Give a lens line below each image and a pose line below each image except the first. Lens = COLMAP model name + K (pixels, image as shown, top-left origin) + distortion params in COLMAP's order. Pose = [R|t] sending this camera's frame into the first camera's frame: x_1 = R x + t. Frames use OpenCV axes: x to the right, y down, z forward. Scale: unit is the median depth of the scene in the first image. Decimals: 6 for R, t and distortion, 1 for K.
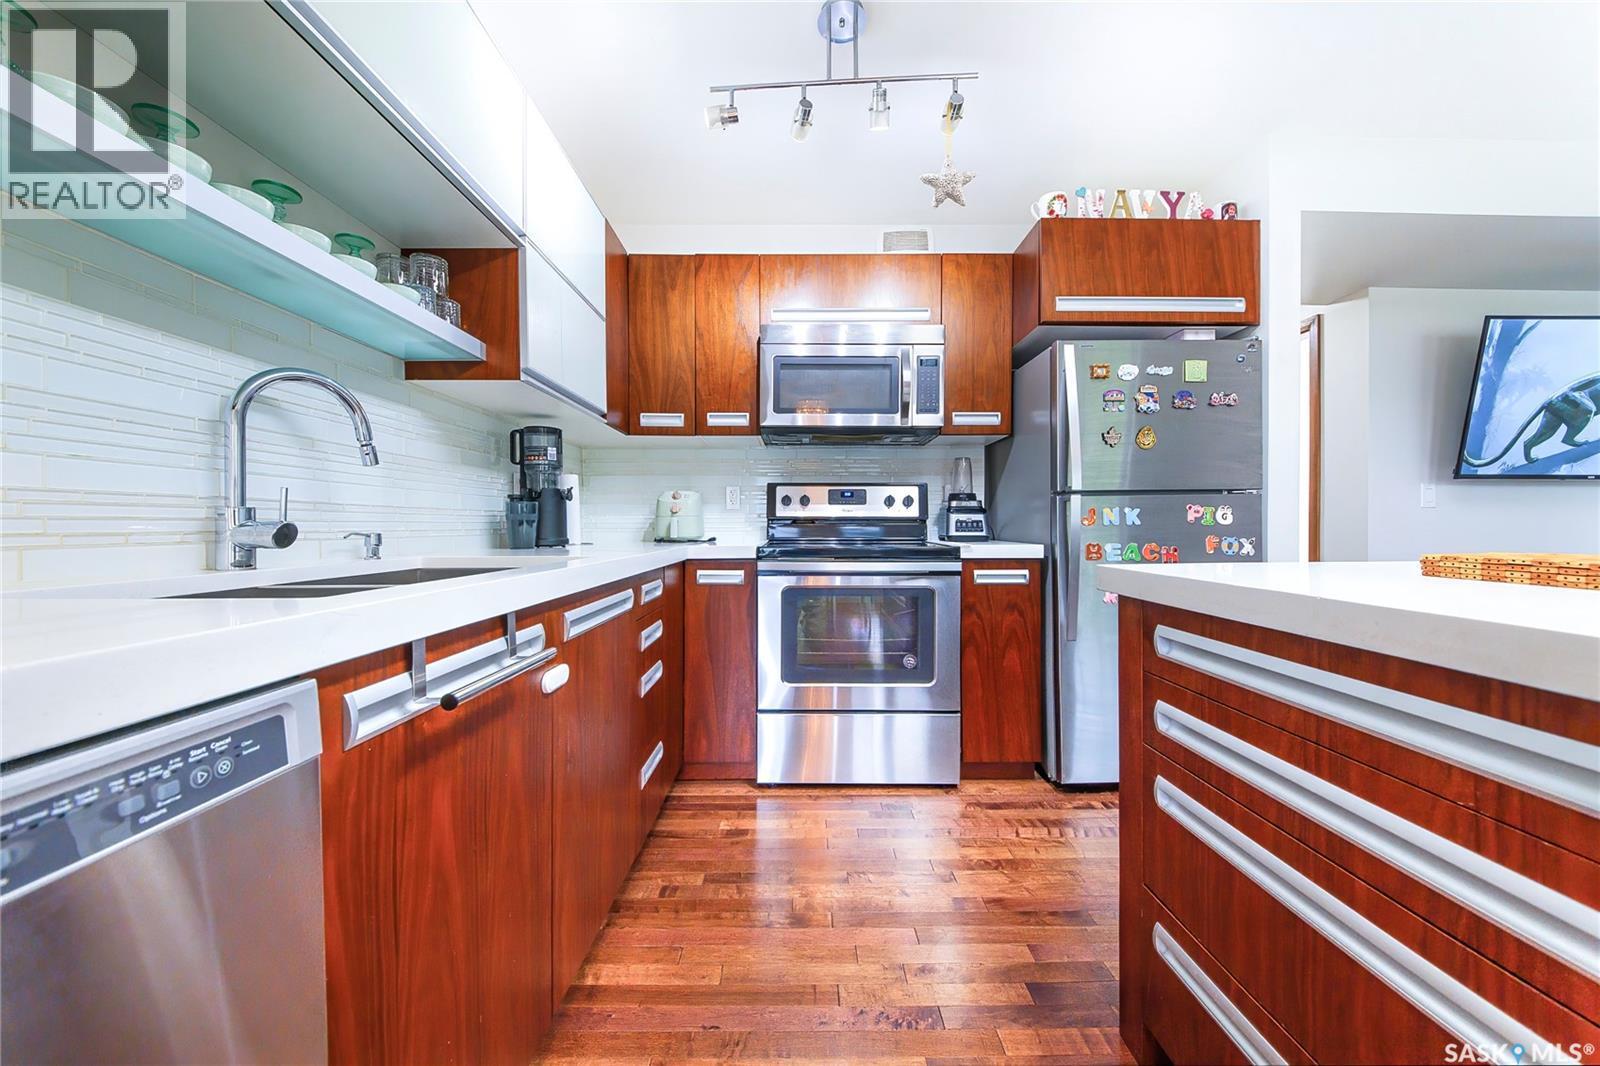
lens RADIAL K [[566.4, 0, 797.9], [0, 566.4, 552.5], [0, 0, 1]] dist [-0.030630, -0.000108]
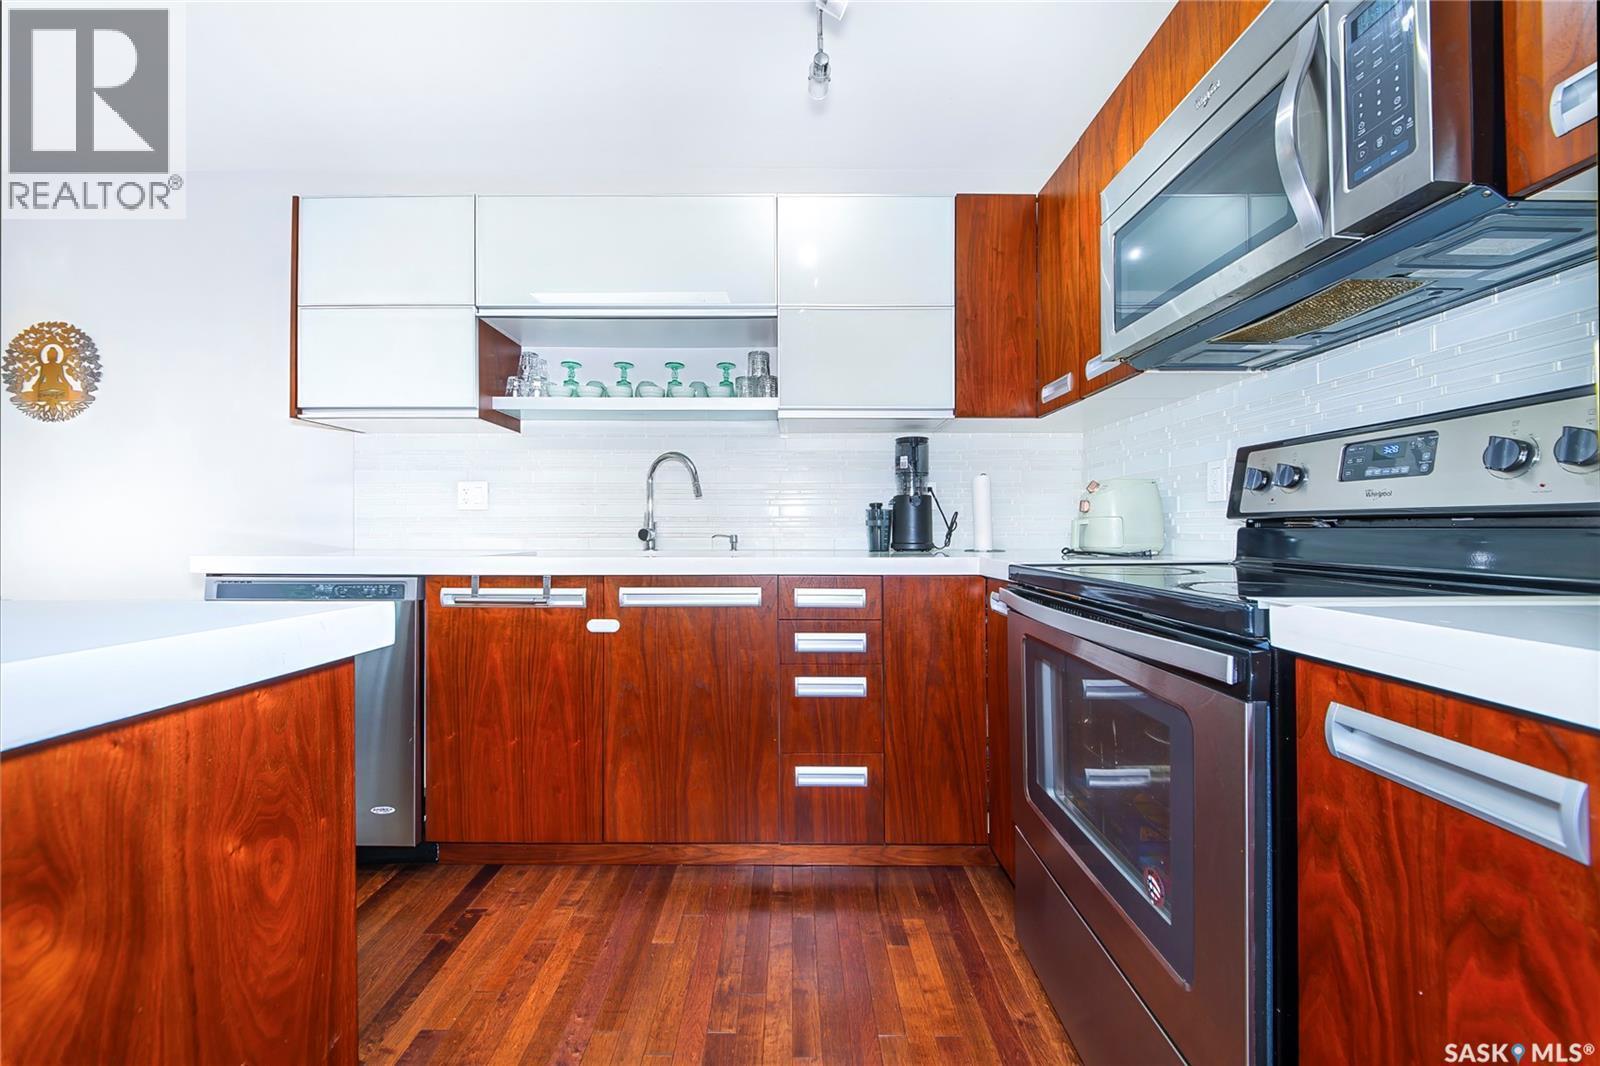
lens RADIAL K [[584.8, 0, 797.7], [0, 584.8, 530.5], [0, 0, 1]] dist [-0.016411, -0.000123]
pose [[-0.007594, 0.005700, -0.999955, 0.600682], [-0.043480, 0.999036, 0.006025, -0.042255], [0.999025, 0.043524, -0.007339, 0.756256]]
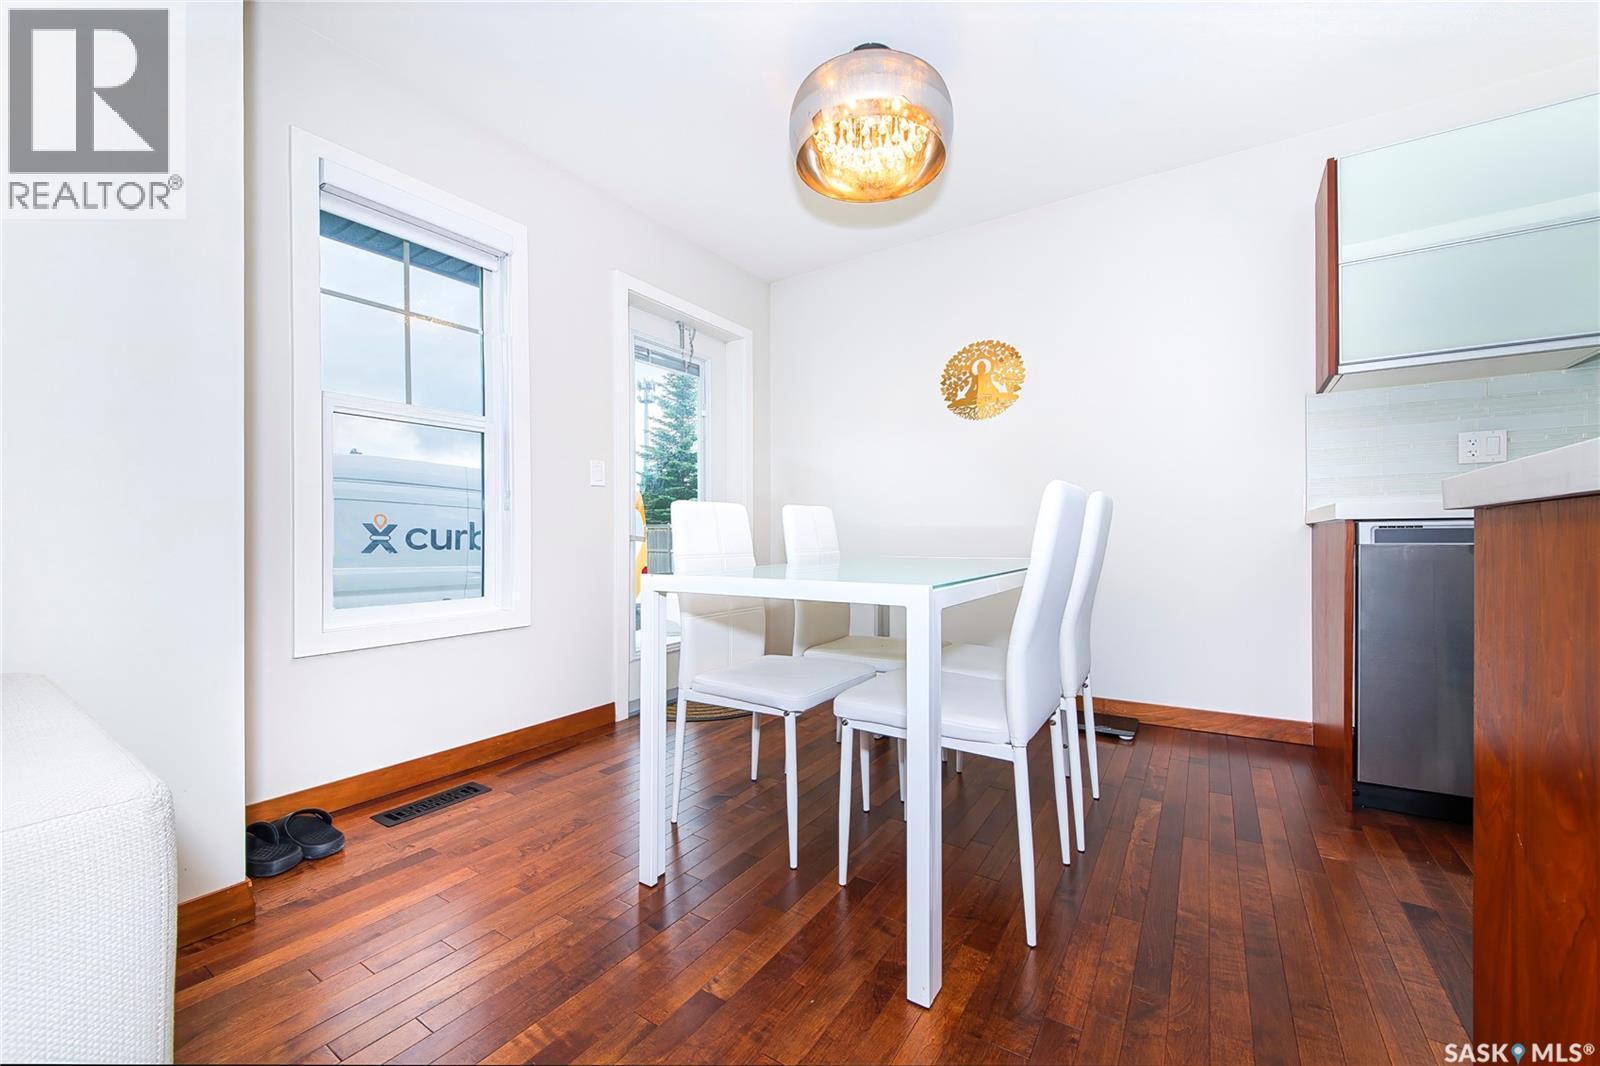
lens RADIAL K [[584.8, 0, 797.7], [0, 584.8, 530.5], [0, 0, 1]] dist [-0.016411, -0.000123]
pose [[-0.564002, 0.001734, -0.825771, 0.969016], [-0.022488, 0.999595, 0.017458, 0.079069], [0.825467, 0.028416, -0.563735, -0.290396]]
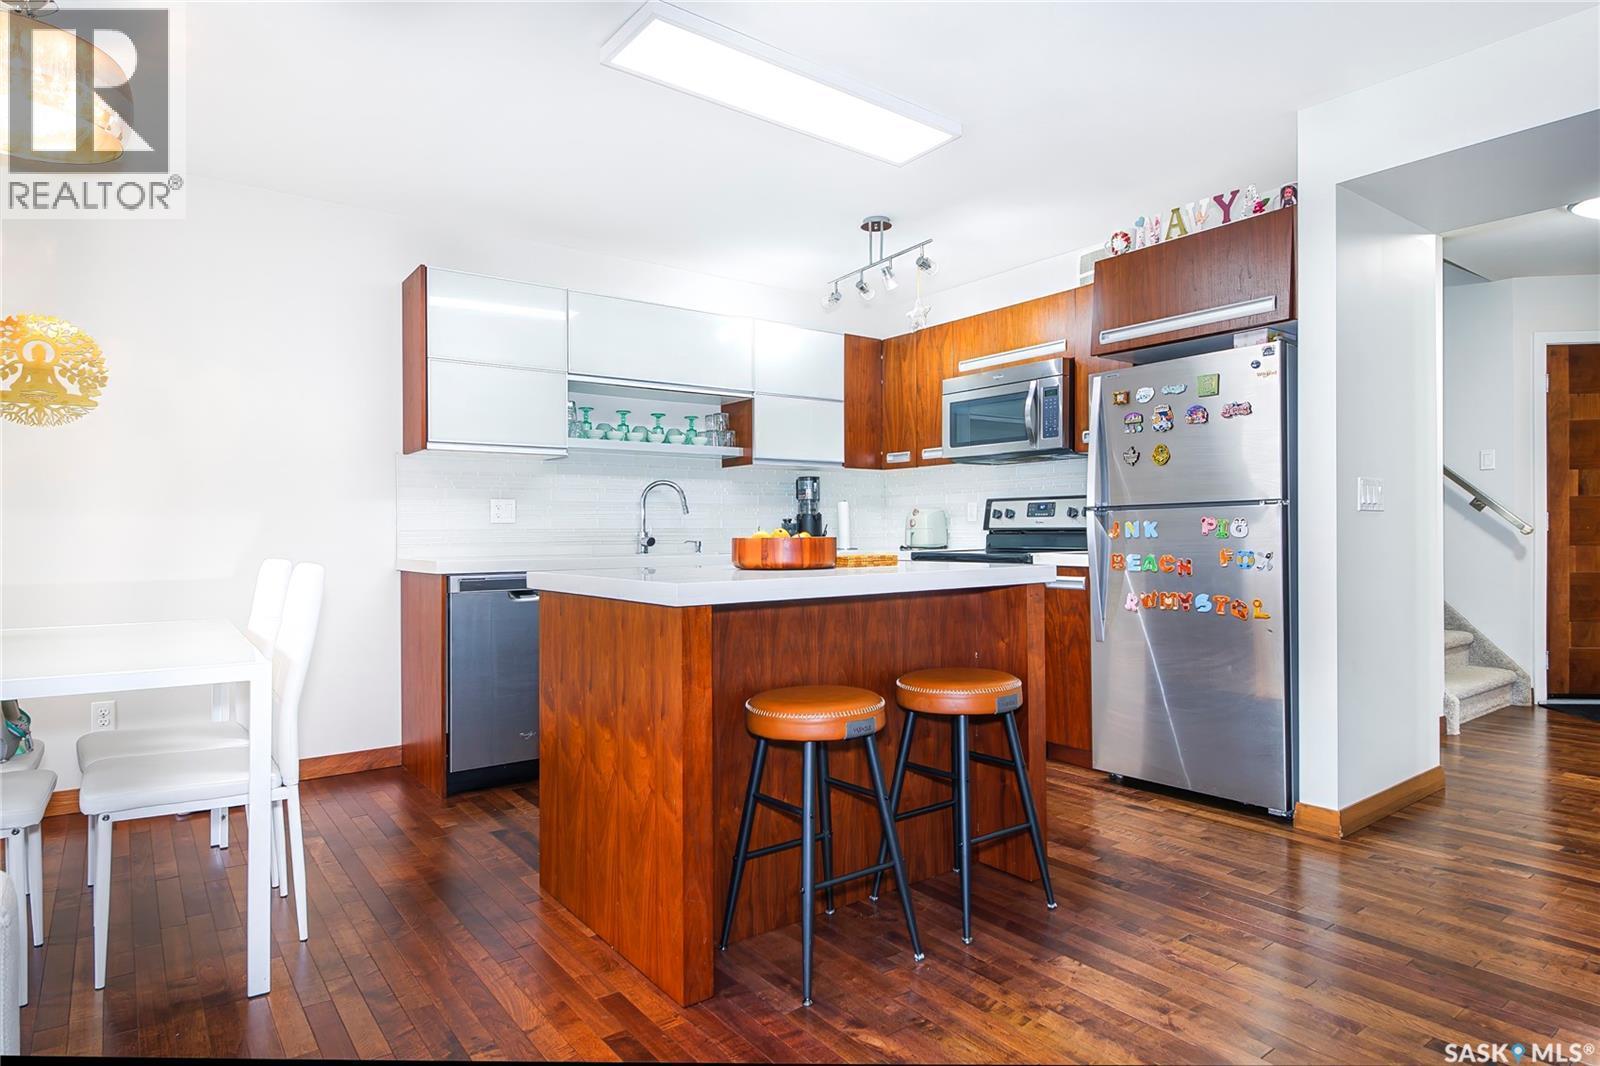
lens RADIAL K [[902.1, 0, 741.2], [0, 902.1, 580.8], [0, 0, 1]] dist [-0.043893, -0.000304]
pose [[0.551912, 0.043302, -0.832777, 1.529677], [-0.031483, 0.999021, 0.031081, 0.004806], [0.833308, 0.009064, 0.552735, -0.562431]]
